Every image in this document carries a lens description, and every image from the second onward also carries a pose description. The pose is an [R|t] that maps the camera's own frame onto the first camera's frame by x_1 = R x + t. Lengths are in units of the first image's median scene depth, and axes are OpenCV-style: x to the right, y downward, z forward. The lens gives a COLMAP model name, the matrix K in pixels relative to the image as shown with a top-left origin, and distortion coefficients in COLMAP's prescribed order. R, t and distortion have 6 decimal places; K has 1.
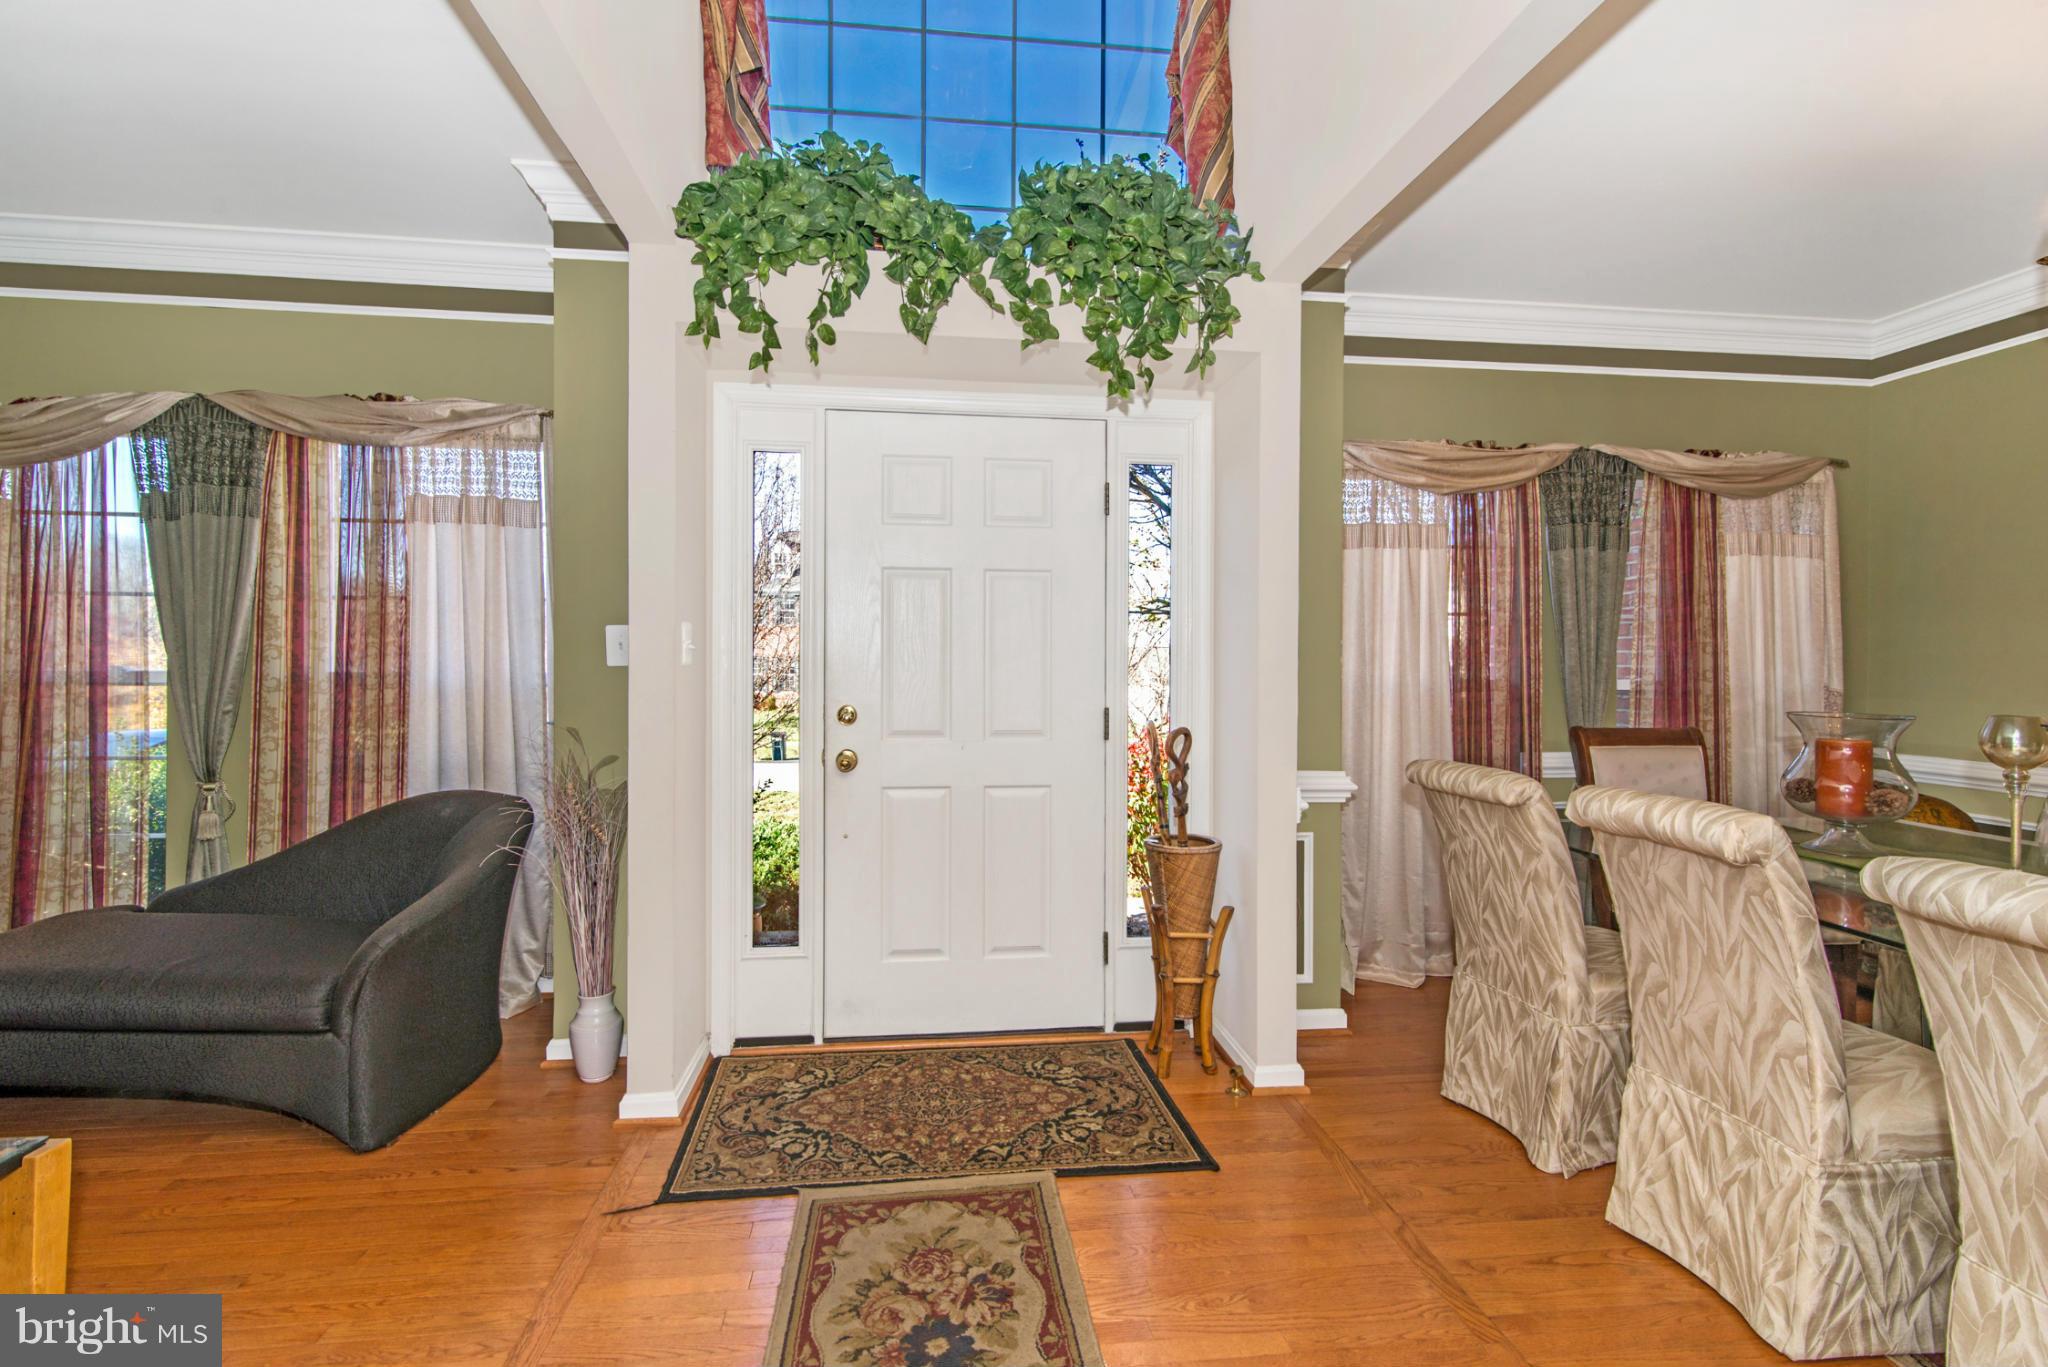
lens RADIAL K [[948.1, 0, 1037.7], [0, 948.1, 655.9], [0, 0, 1]] dist [0.010096, -0.001521]
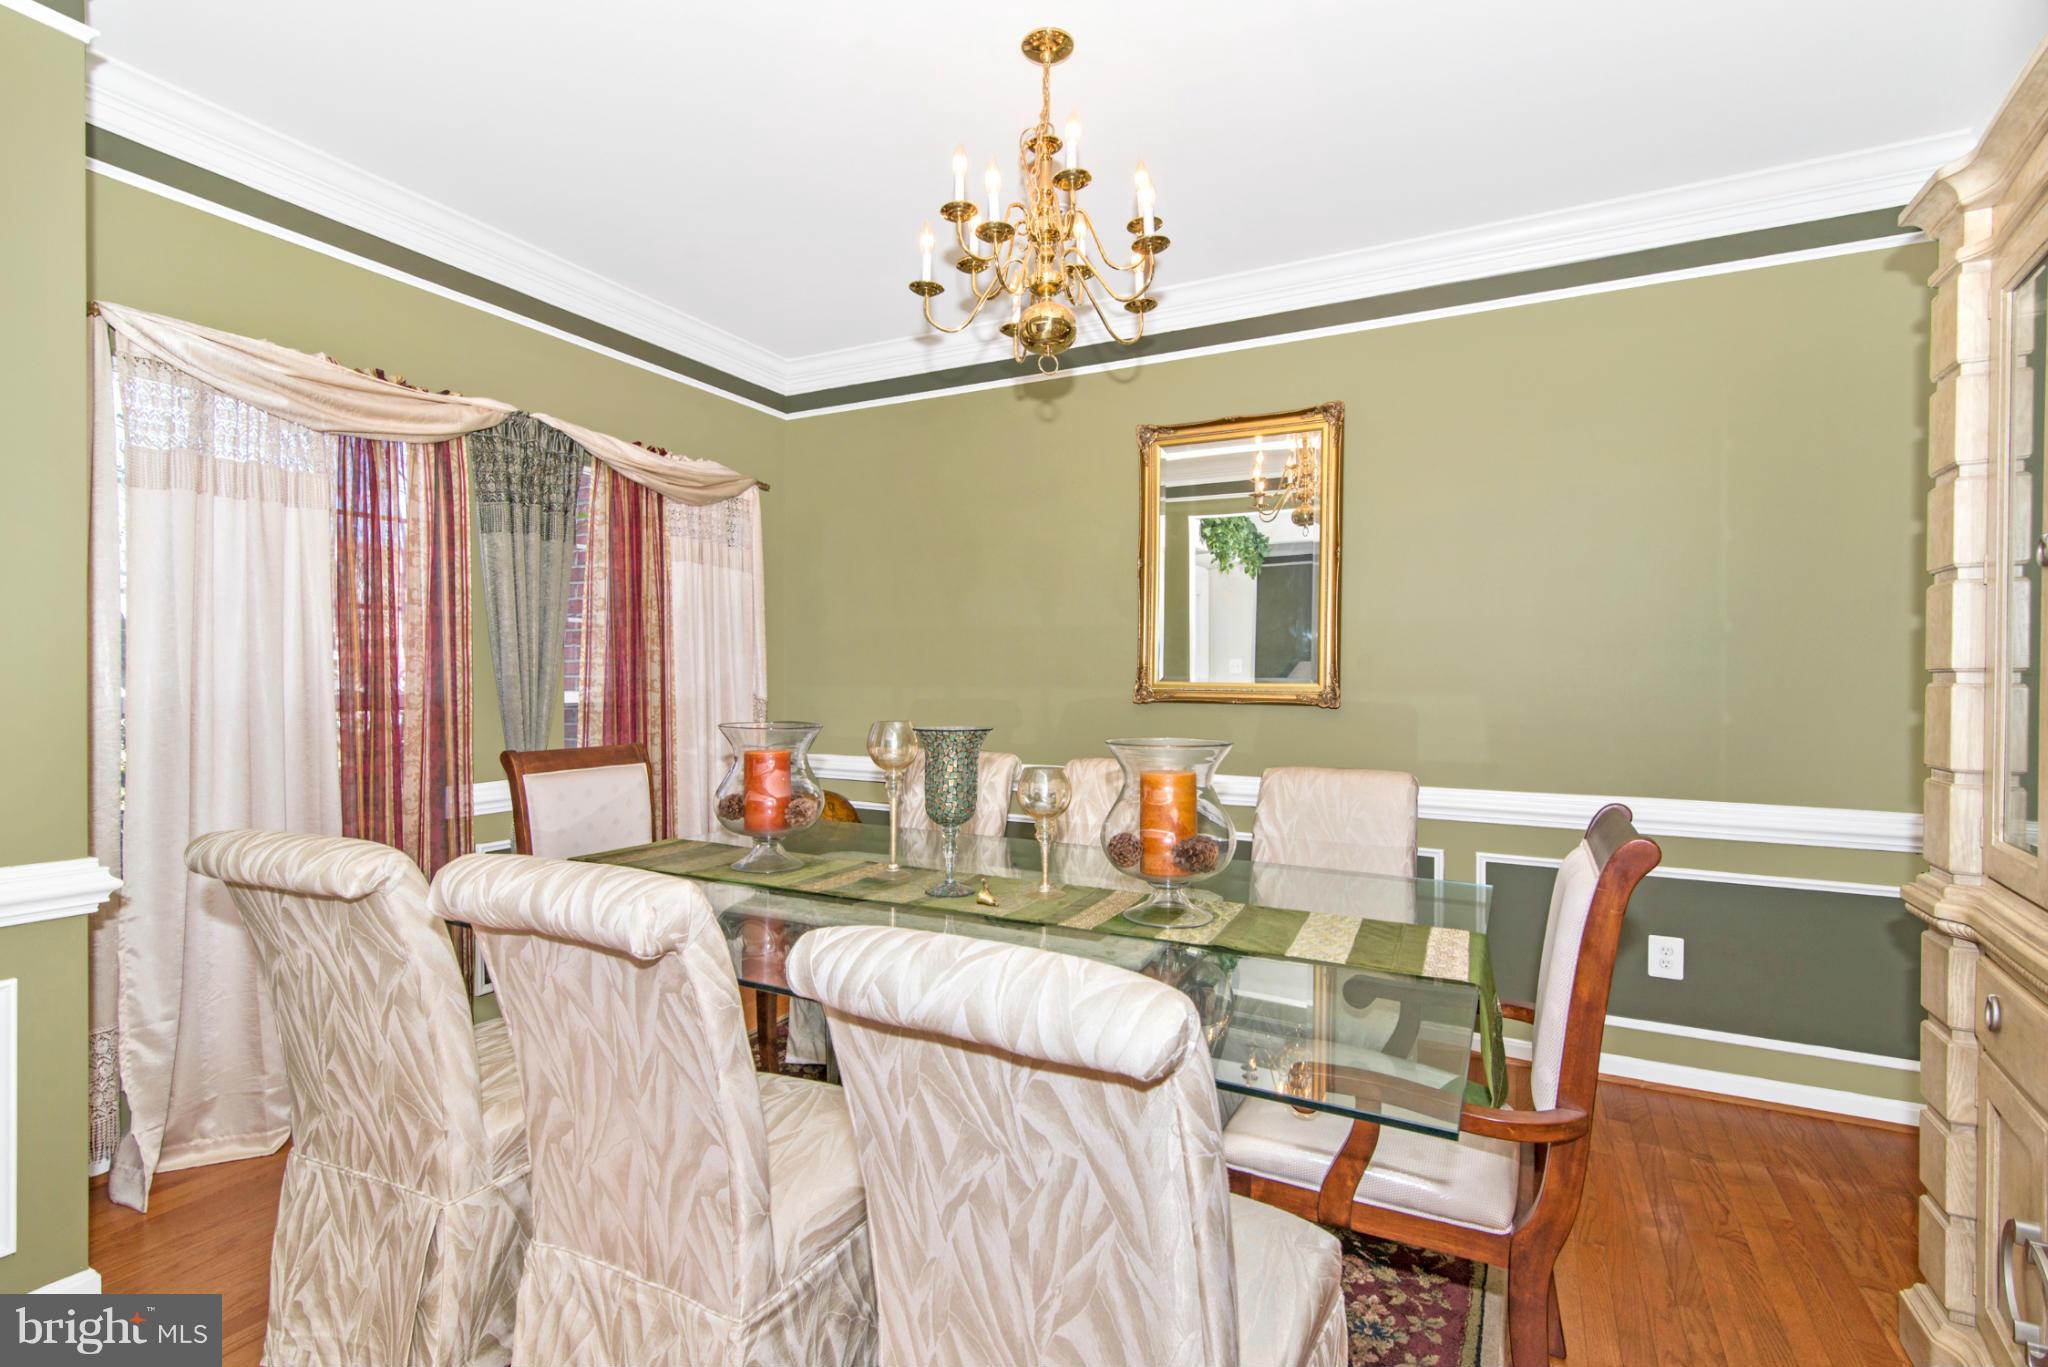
lens RADIAL K [[1055.0, 0, 1022.7], [0, 1055.0, 686.6], [0, 0, 1]] dist [0.007167, 0.000197]
pose [[0.591003, -0.012884, 0.806566, 0.178562], [-0.002607, 0.999837, 0.017881, 0.004775], [-0.806665, -0.012671, 0.590873, 0.211569]]
